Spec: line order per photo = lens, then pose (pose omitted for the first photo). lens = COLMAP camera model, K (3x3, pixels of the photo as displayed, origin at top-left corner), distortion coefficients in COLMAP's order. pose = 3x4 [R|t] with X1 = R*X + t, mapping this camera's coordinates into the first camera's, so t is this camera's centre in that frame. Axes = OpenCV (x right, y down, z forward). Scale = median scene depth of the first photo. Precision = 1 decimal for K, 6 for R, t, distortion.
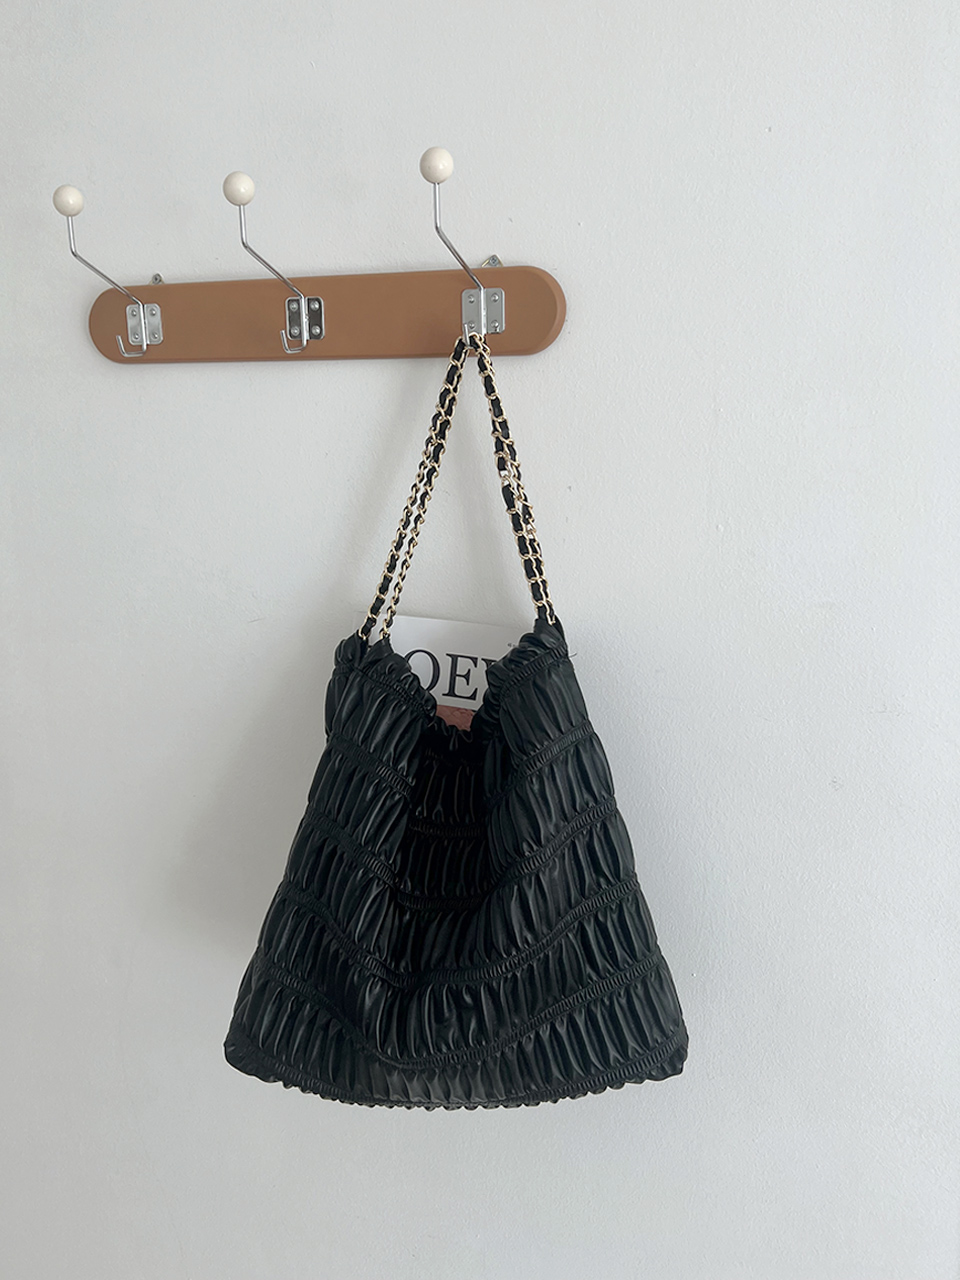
lens RADIAL K [[1012.0, 0, 424.3], [0, 1012.0, 547.4], [0, 0, 1]] dist [0.033733, -0.061702]
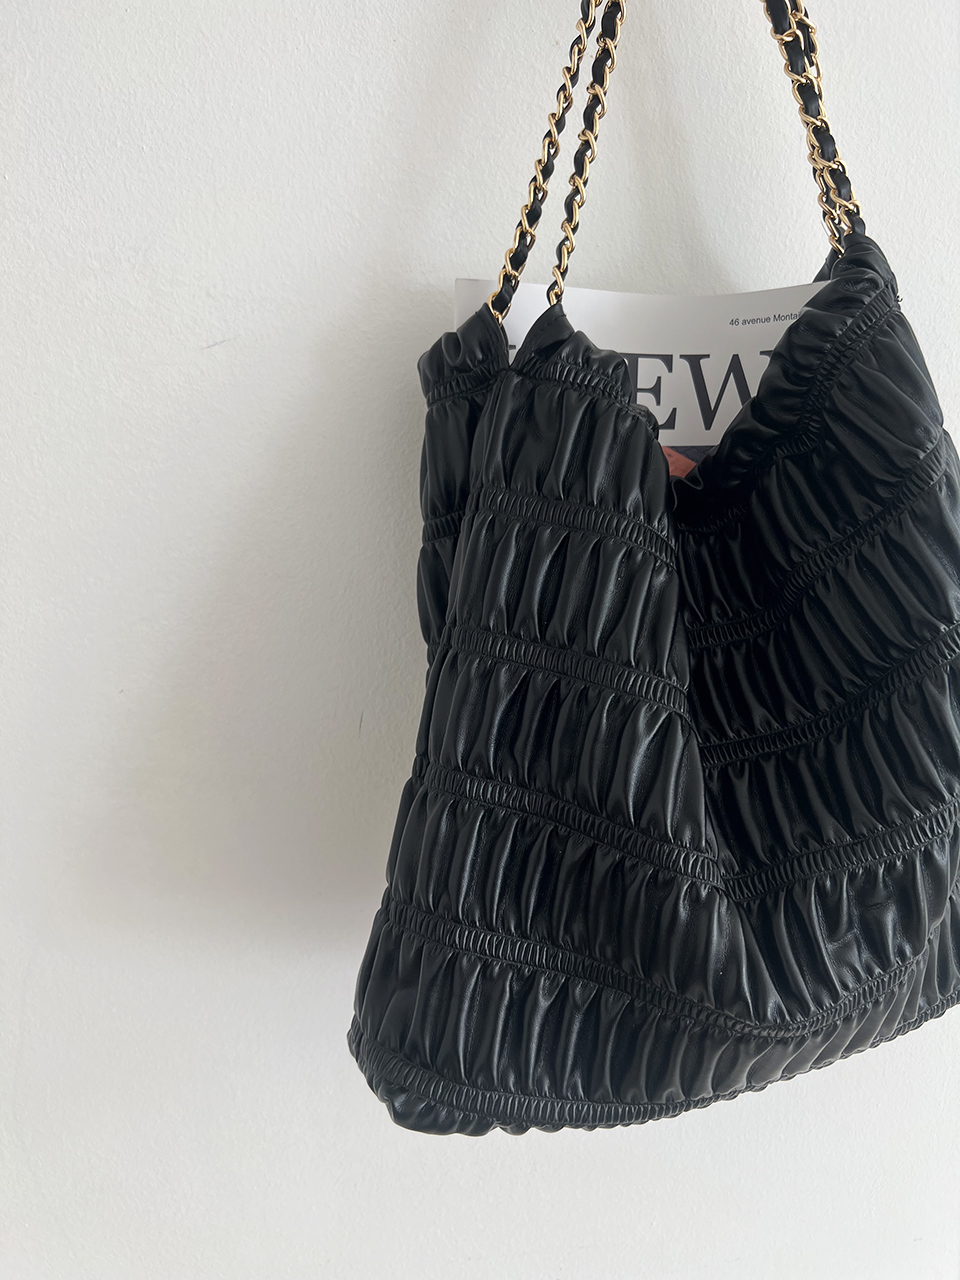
lens RADIAL K [[1012.0, 0, 486.3], [0, 1012.0, 647.8], [0, 0, 1]] dist [0.033733, -0.061702]
pose [[0.914743, -0.138127, 0.379692, -0.320796], [0.086416, 0.984887, 0.150098, 0.196940], [-0.394687, -0.104490, 0.912855, 0.543393]]
